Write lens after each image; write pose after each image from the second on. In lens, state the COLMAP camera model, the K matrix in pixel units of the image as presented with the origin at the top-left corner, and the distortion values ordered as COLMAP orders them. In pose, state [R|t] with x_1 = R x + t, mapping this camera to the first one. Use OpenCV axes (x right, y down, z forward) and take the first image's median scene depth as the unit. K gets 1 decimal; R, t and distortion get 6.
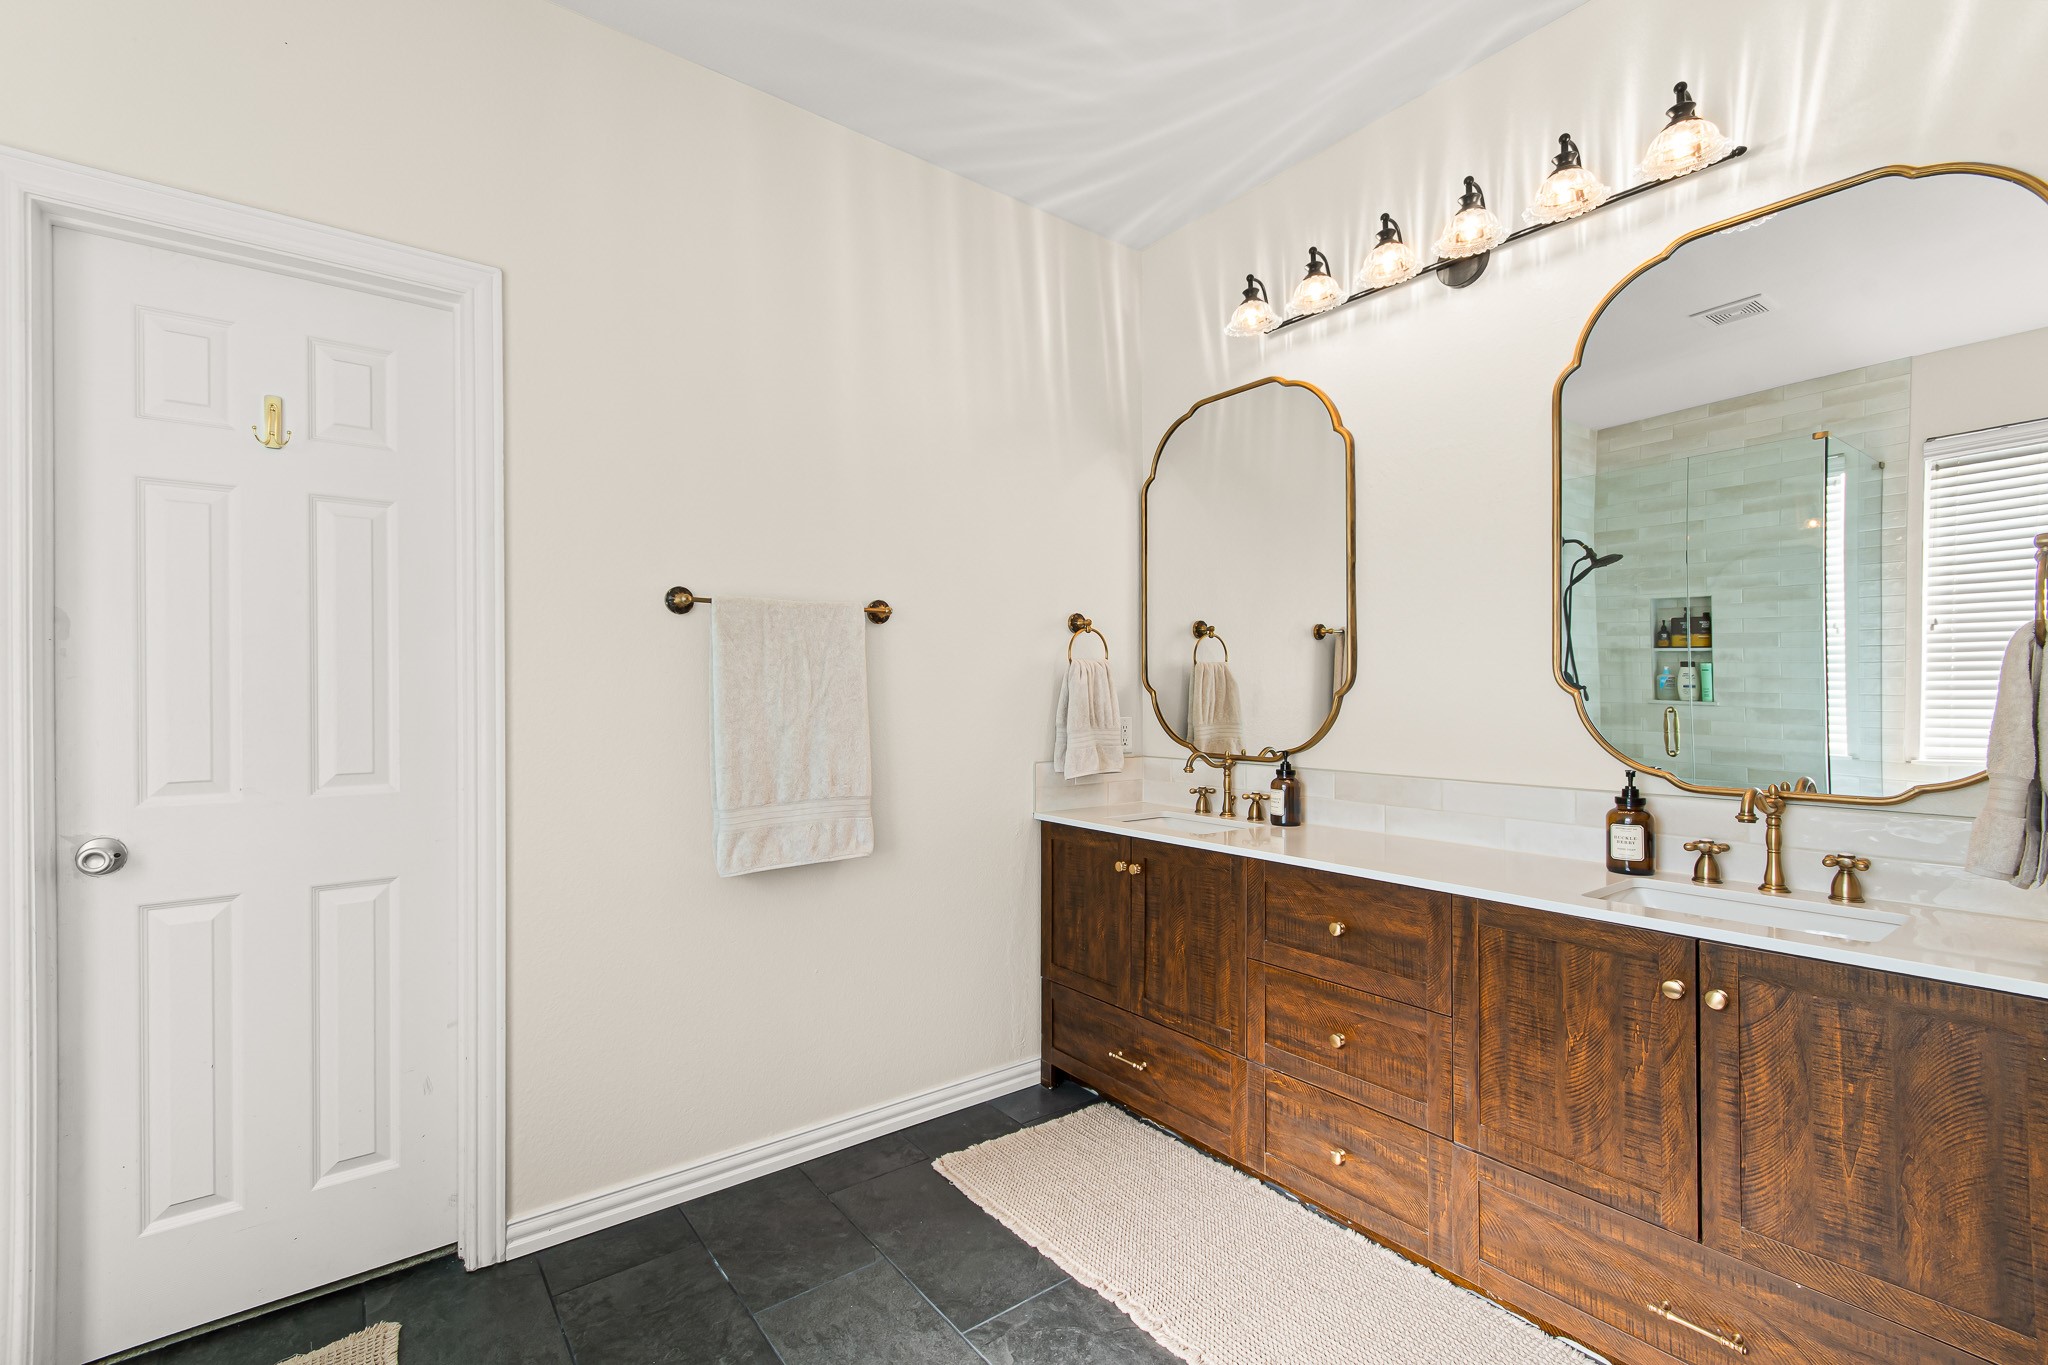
lens RADIAL K [[900.1, 0, 1024.0], [0, 900.1, 689.3], [0, 0, 1]] dist [0.001962, 0.000086]
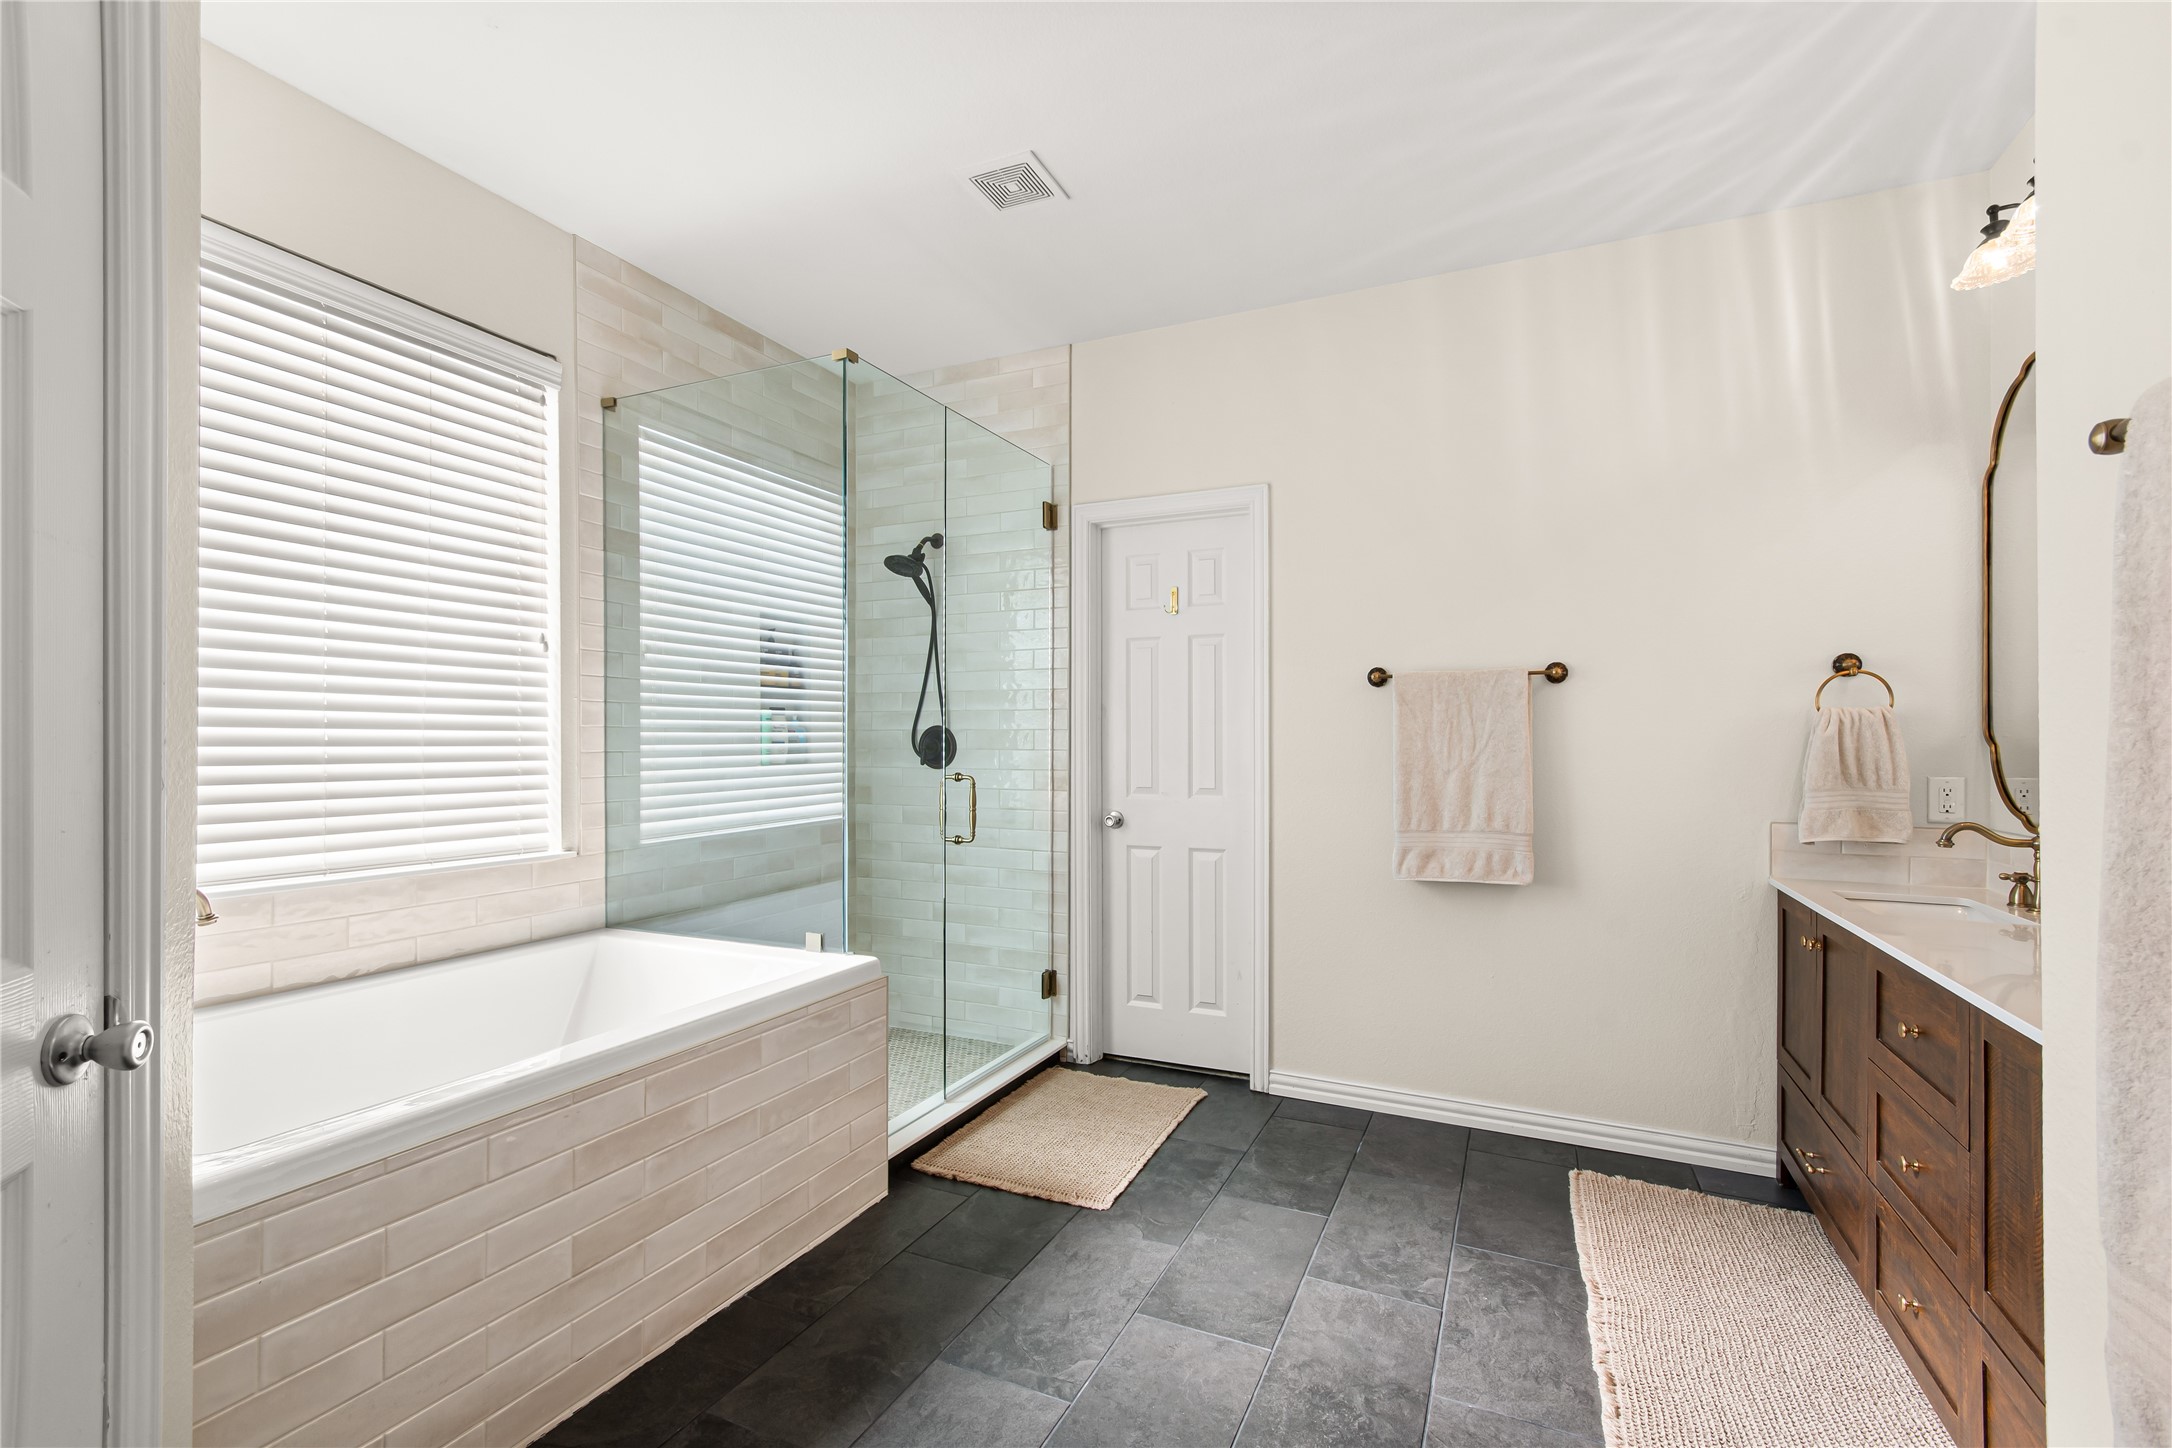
lens RADIAL K [[937.8, 0, 1087.7], [0, 937.8, 740.0], [0, 0, 1]] dist [0.009724, 0.000399]
pose [[0.469185, 0.000016, -0.883100, 0.687428], [-0.001522, 0.999999, -0.000790, -0.000741], [0.883099, 0.001714, 0.469184, -0.073065]]
